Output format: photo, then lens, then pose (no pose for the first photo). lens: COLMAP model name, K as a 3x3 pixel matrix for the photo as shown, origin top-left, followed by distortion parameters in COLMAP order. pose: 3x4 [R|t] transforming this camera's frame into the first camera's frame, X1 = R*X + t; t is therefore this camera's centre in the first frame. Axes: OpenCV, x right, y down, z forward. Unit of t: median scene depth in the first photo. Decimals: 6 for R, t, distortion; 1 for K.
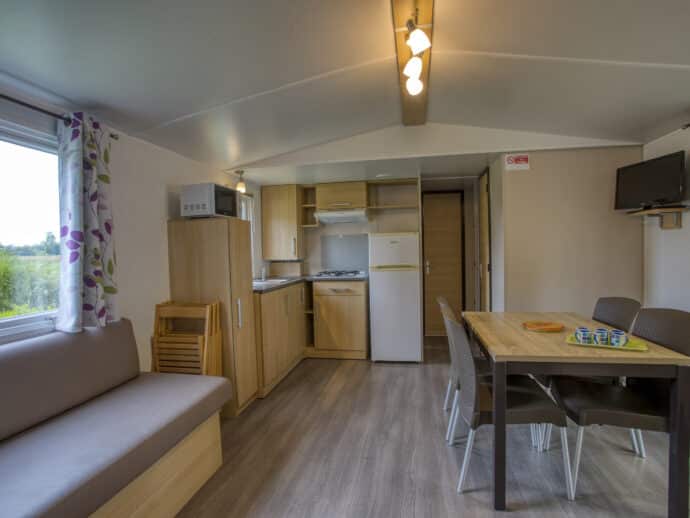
lens RADIAL K [[368.7, 0, 345.0], [0, 368.7, 259.0], [0, 0, 1]] dist [-0.076082, 0.029258]
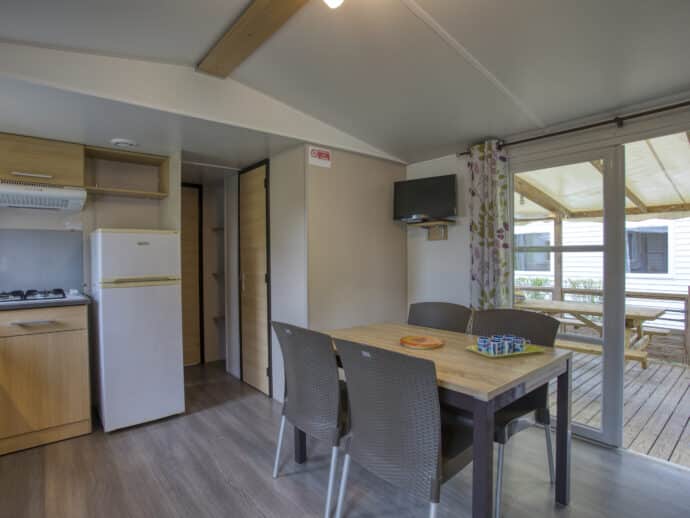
lens RADIAL K [[368.7, 0, 345.0], [0, 368.7, 259.0], [0, 0, 1]] dist [-0.076082, 0.029258]
pose [[0.645669, 0.010306, 0.763548, -0.129015], [0.010075, 0.999707, -0.022013, 0.000693], [-0.763551, 0.021906, 0.645376, 0.298614]]
